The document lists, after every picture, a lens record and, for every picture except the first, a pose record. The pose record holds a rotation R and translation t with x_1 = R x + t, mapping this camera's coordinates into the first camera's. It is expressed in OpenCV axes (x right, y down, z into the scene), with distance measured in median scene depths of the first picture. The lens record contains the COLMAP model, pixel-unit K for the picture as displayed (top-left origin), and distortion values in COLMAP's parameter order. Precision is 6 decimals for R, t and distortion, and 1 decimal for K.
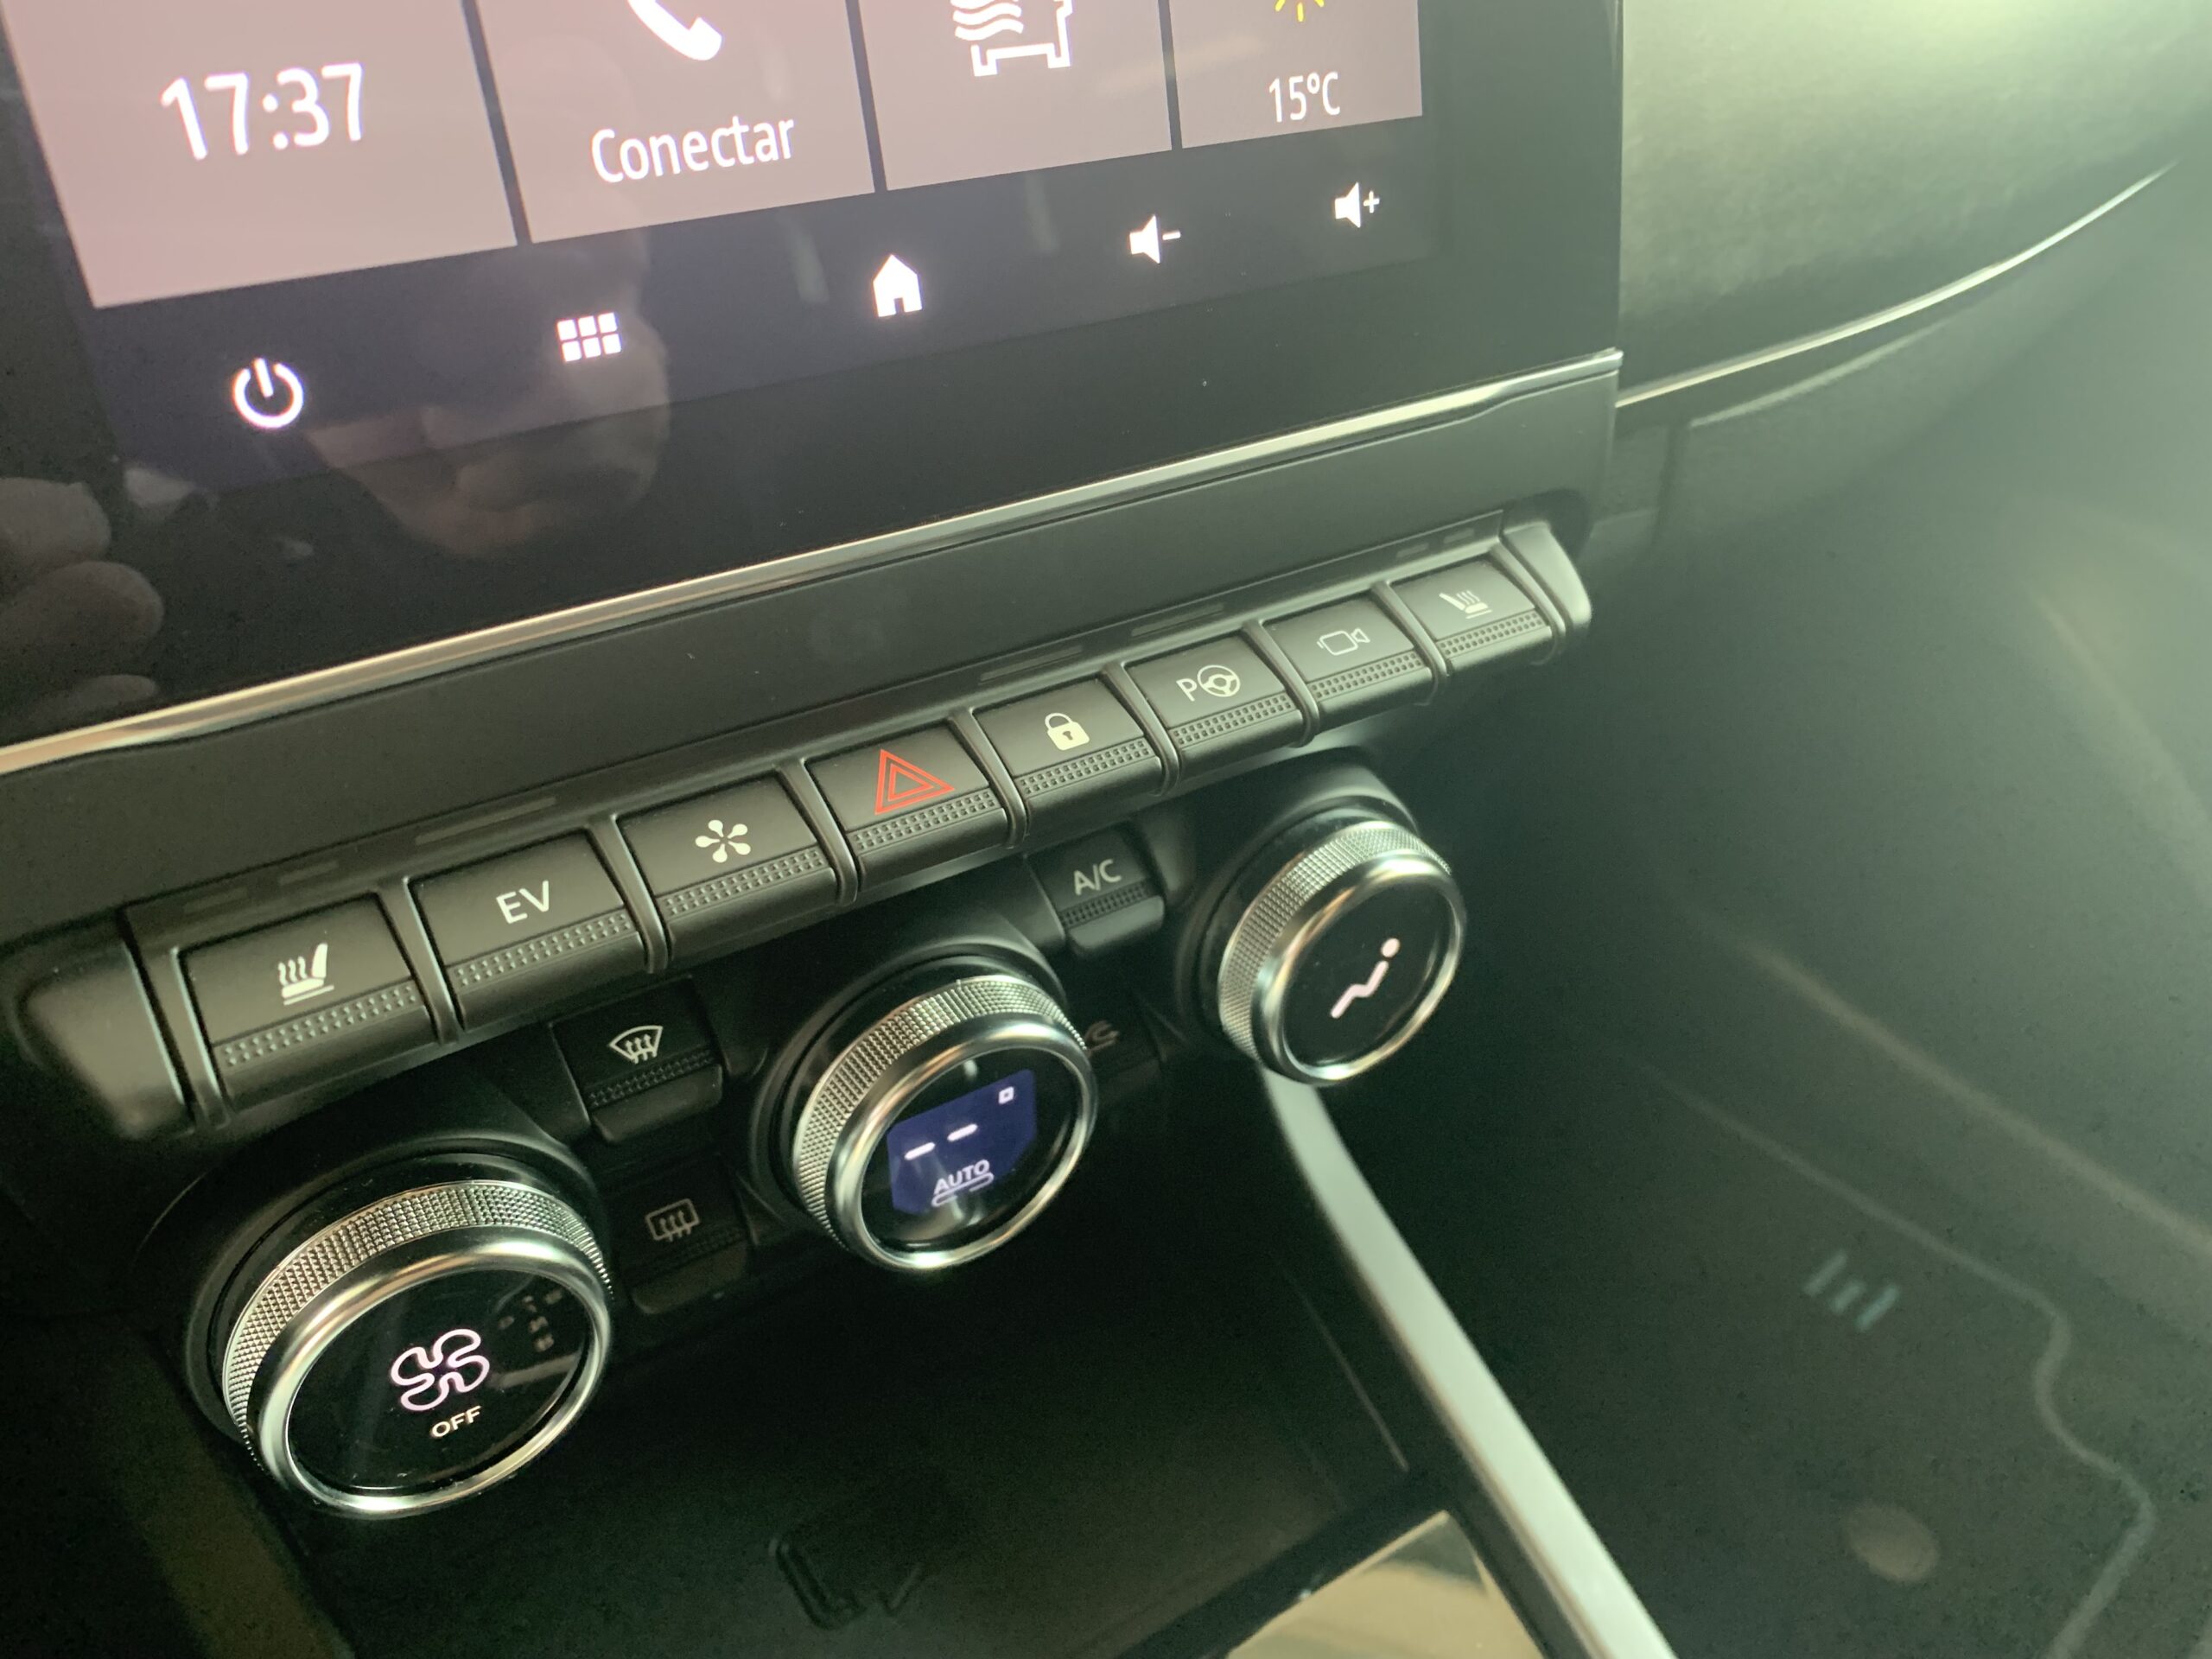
lens RADIAL K [[1682.9, 0, 1090.9], [0, 1682.9, 806.6], [0, 0, 1]] dist [0.016254, -0.033169]
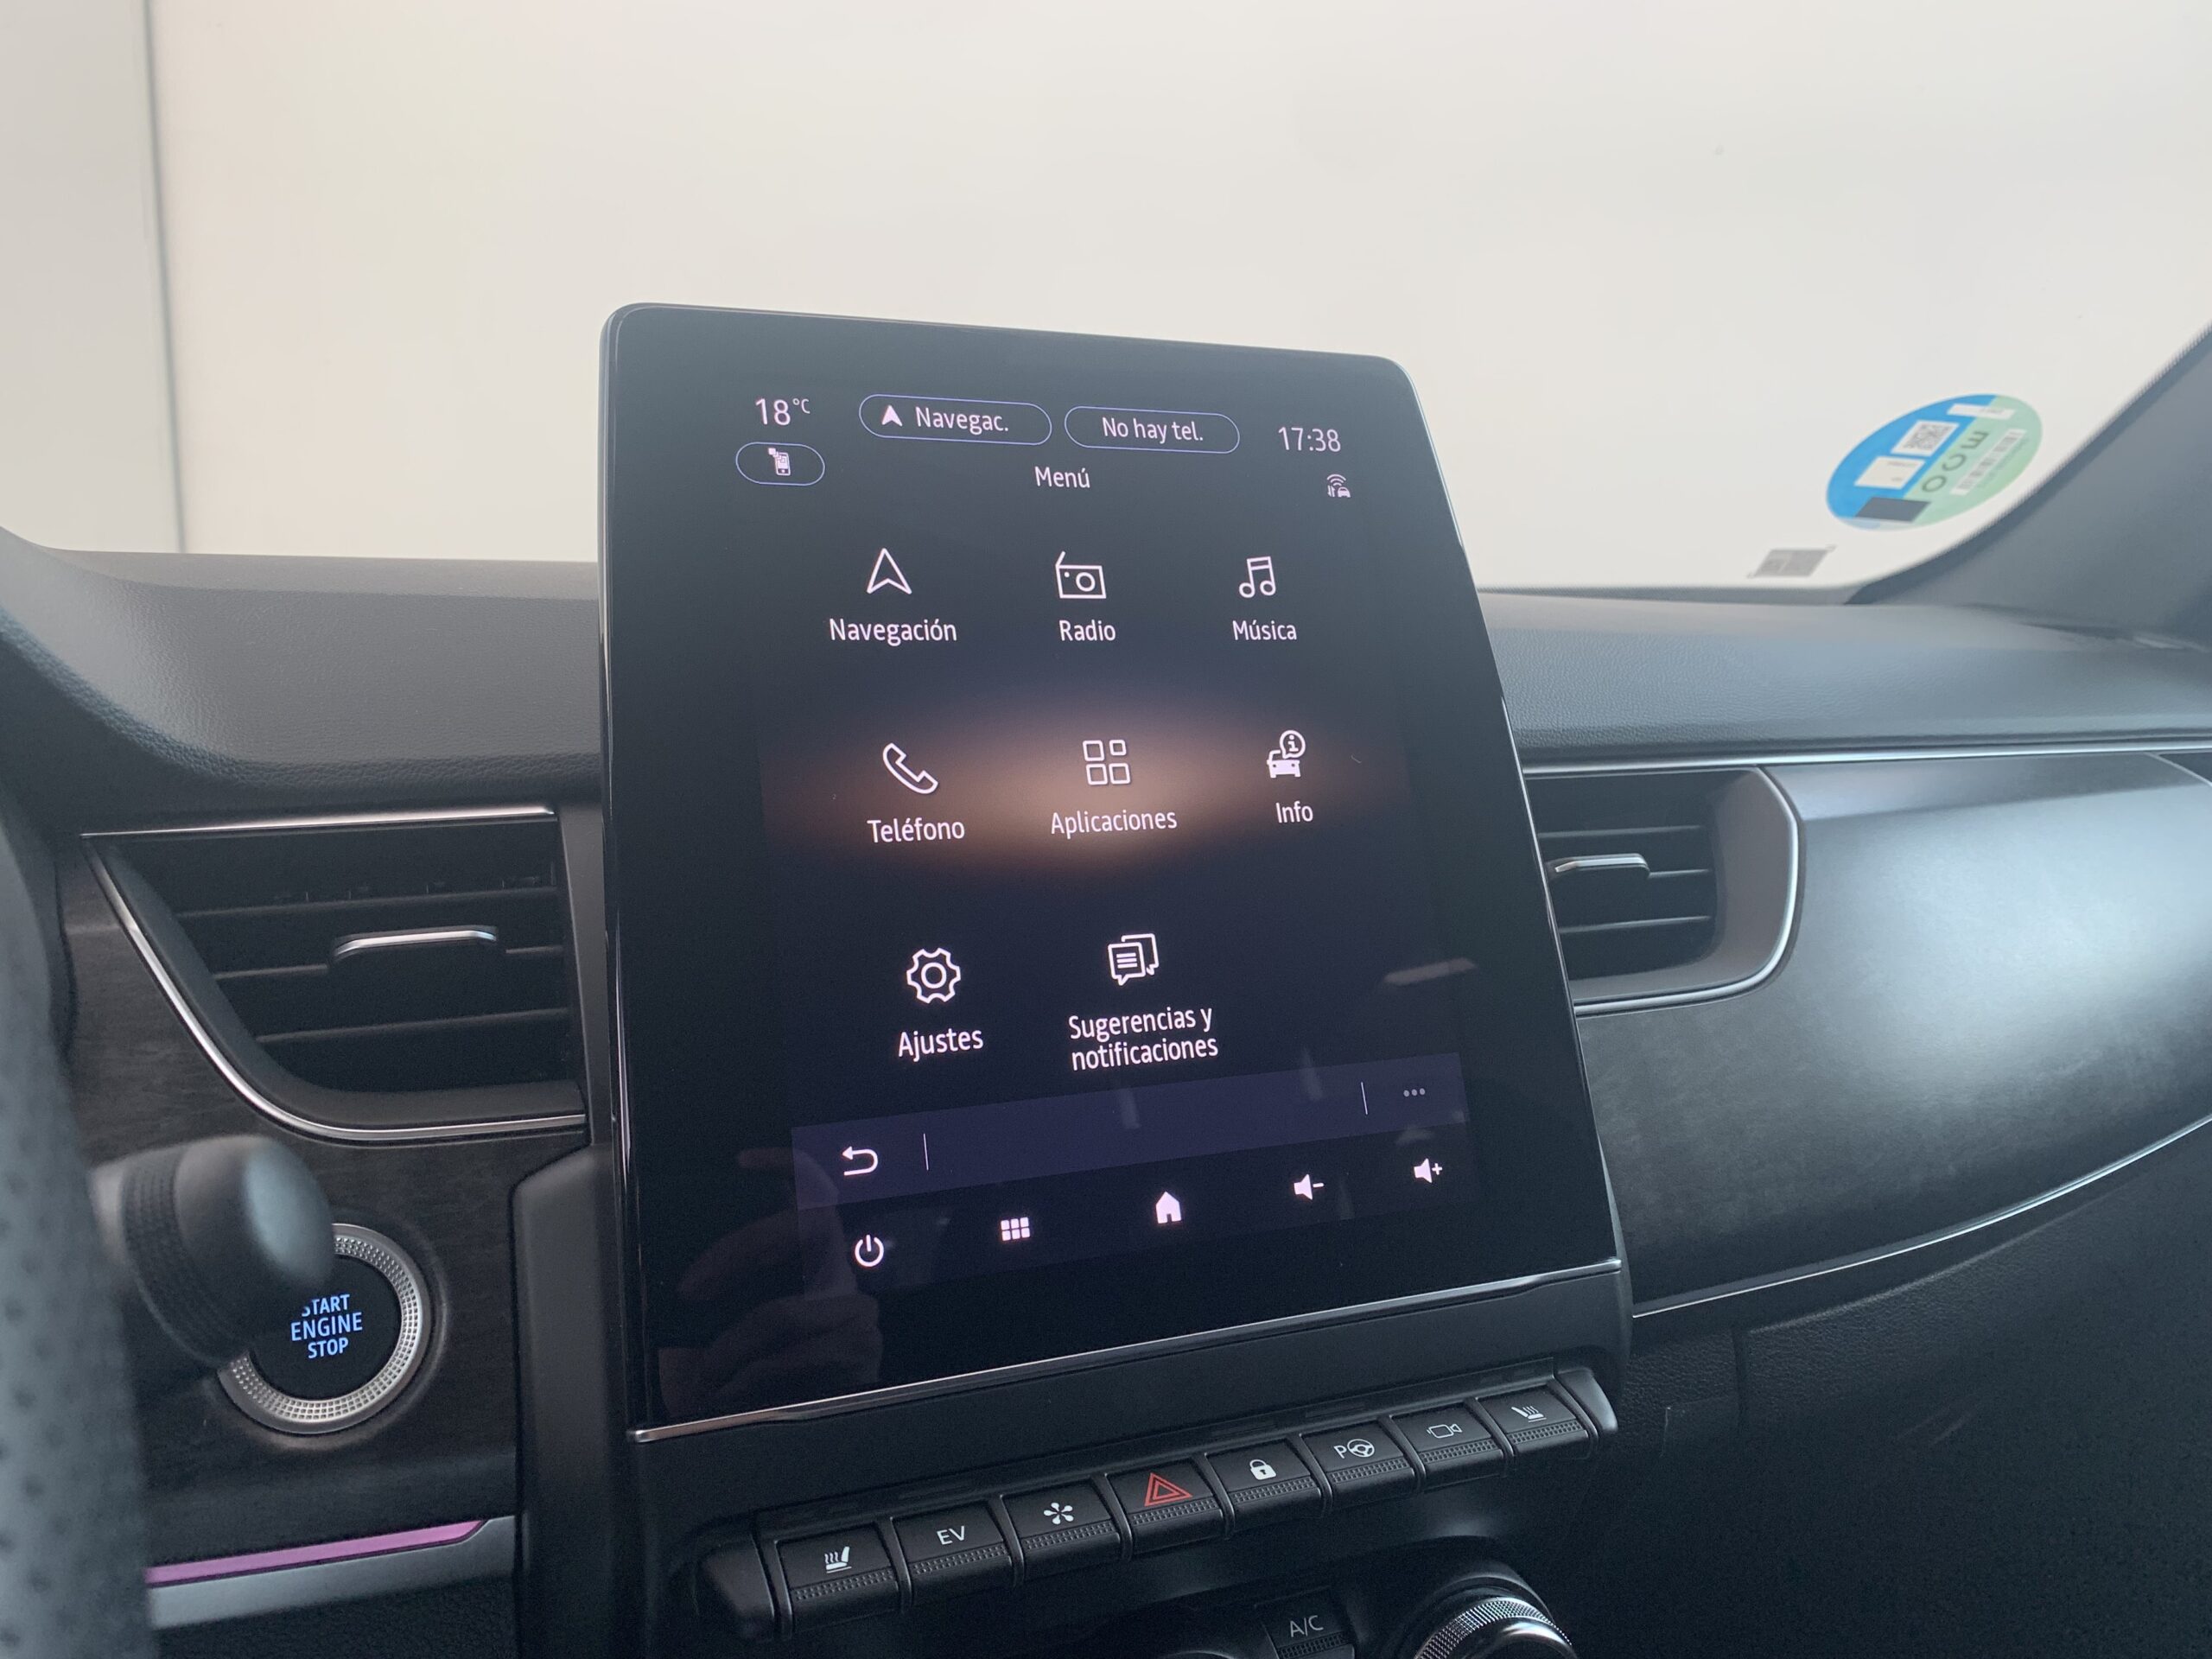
lens RADIAL K [[1682.9, 0, 1111.5], [0, 1682.9, 838.9], [0, 0, 1]] dist [0.016254, -0.033169]
pose [[0.984068, -0.042923, -0.172535, 0.160267], [-0.056054, 0.846028, -0.530183, 0.335950], [0.168726, 0.531408, 0.830143, -0.782546]]
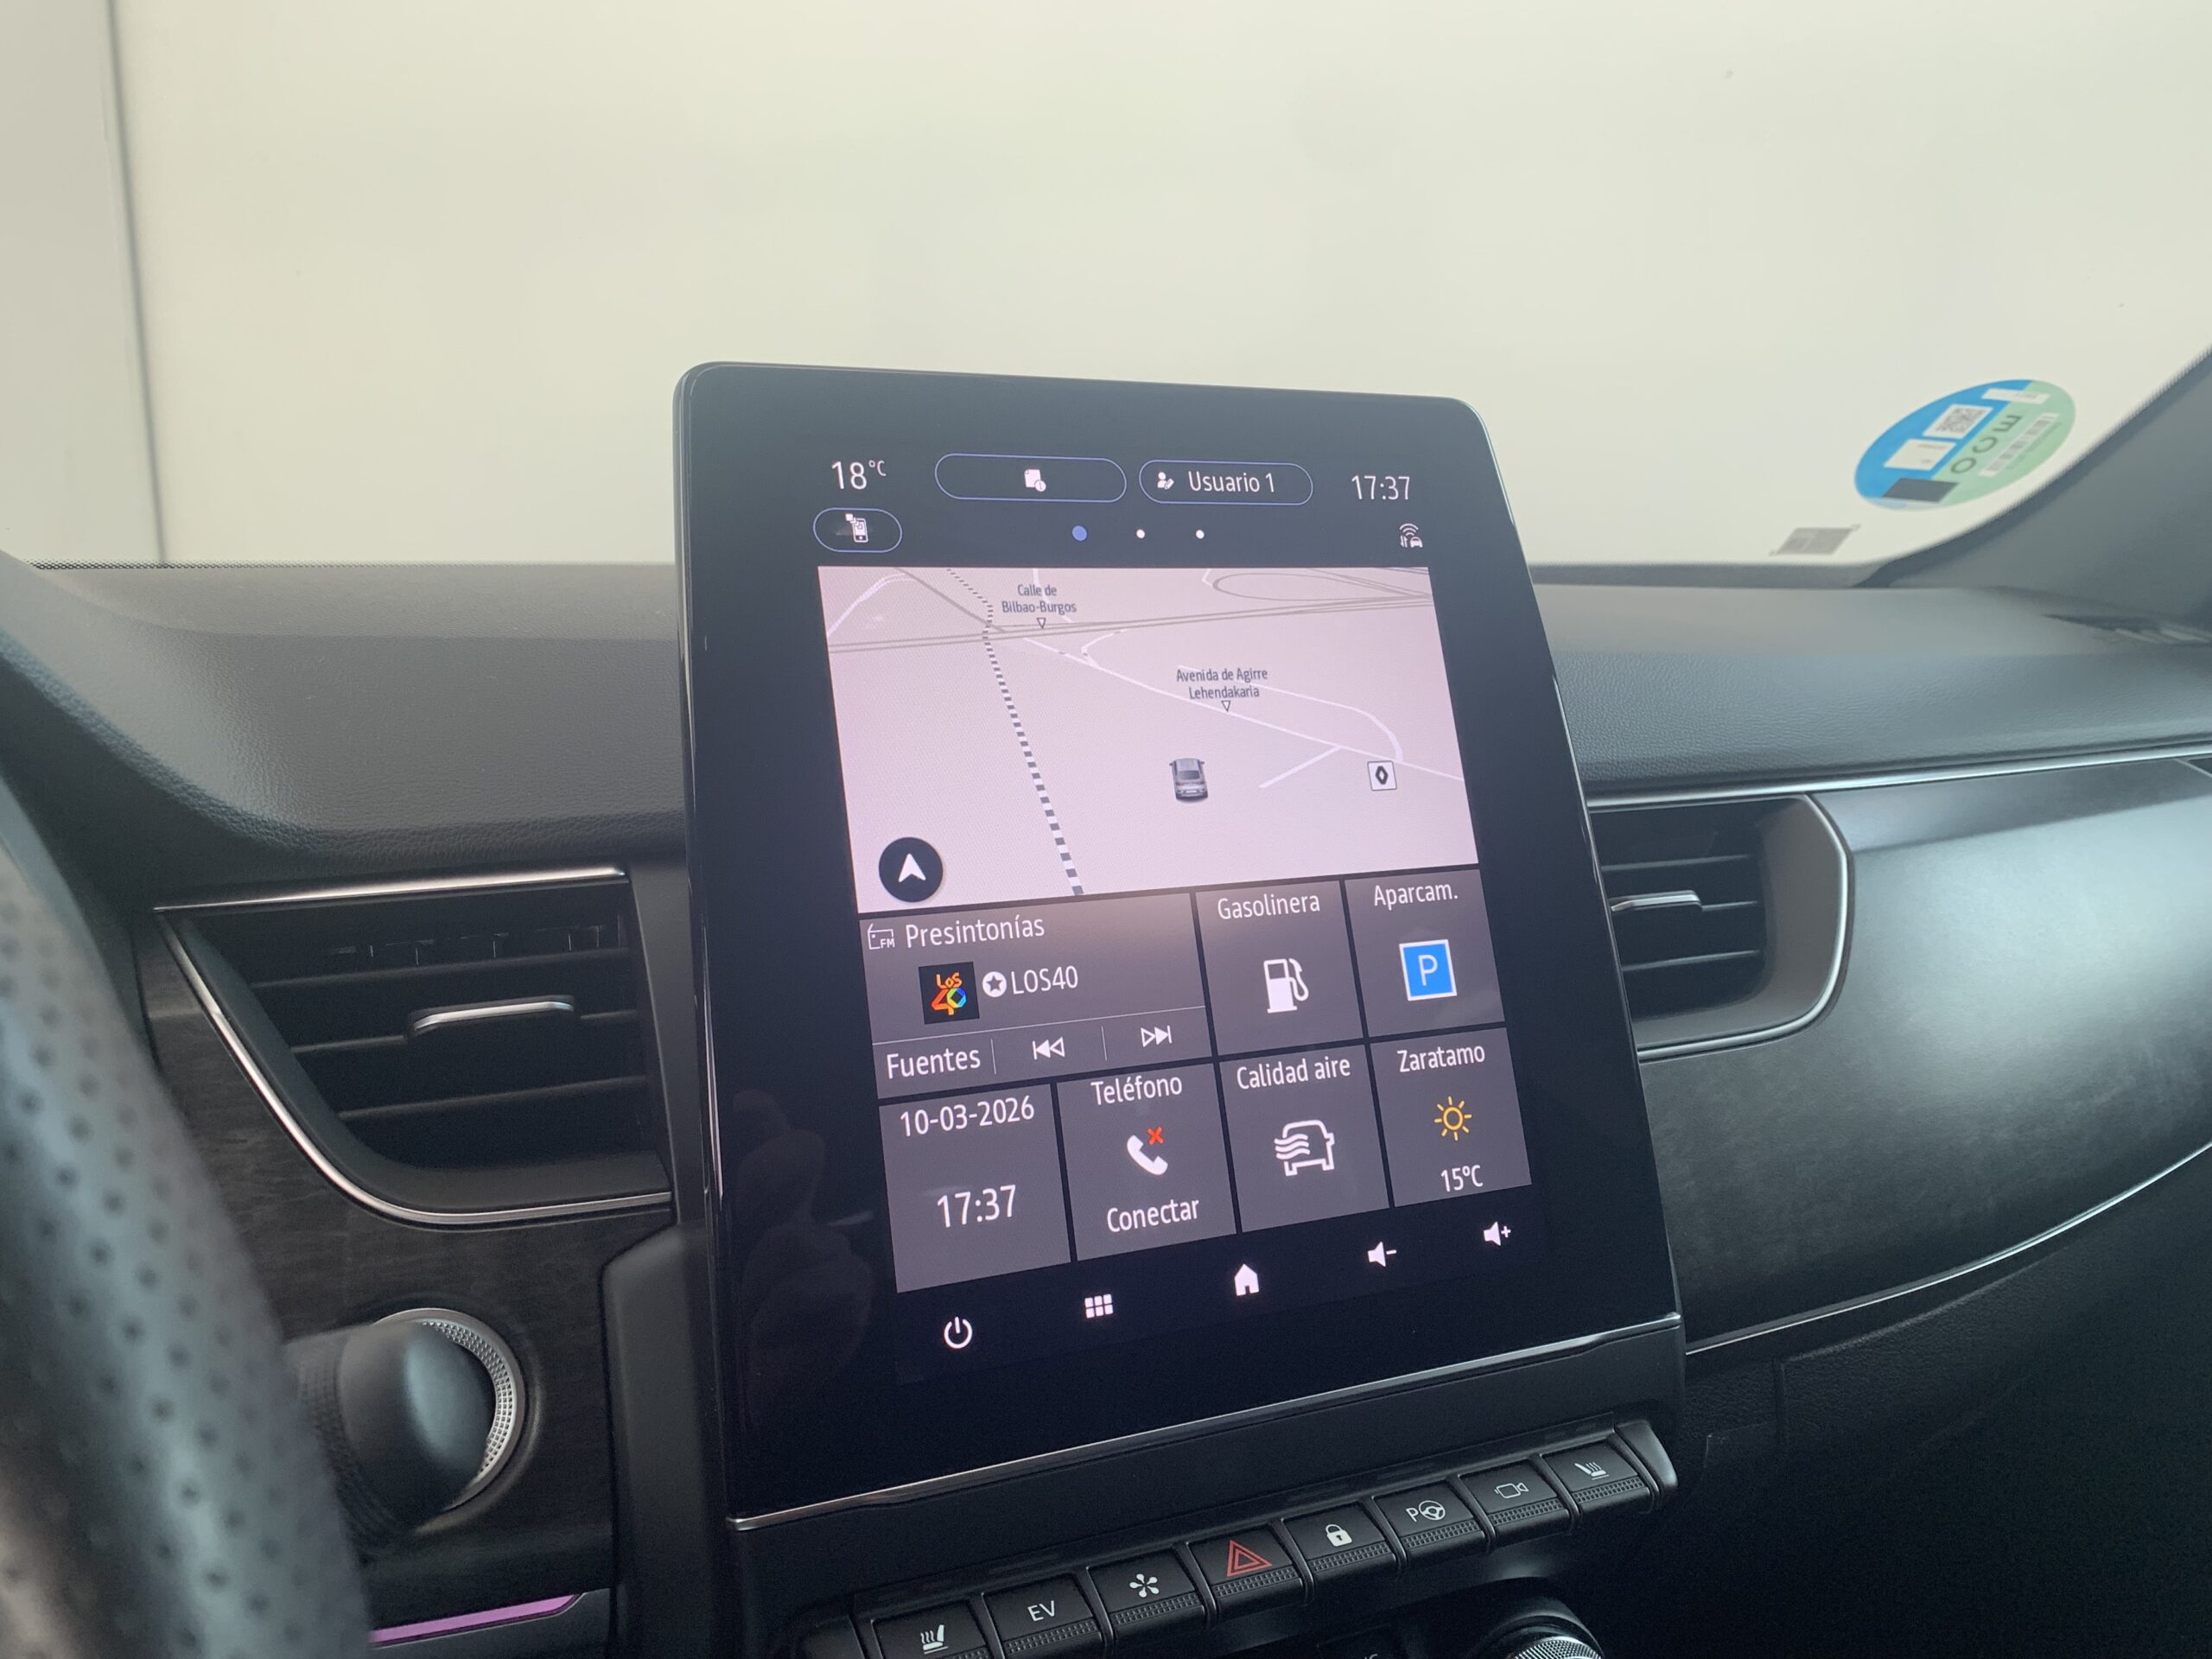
lens RADIAL K [[1682.9, 0, 1112.5], [0, 1682.9, 851.3], [0, 0, 1]] dist [0.016254, -0.033169]
pose [[0.986662, -0.027224, -0.160493, 0.054710], [-0.053700, 0.876293, -0.478776, 0.186588], [0.153673, 0.481009, 0.863143, -0.885430]]
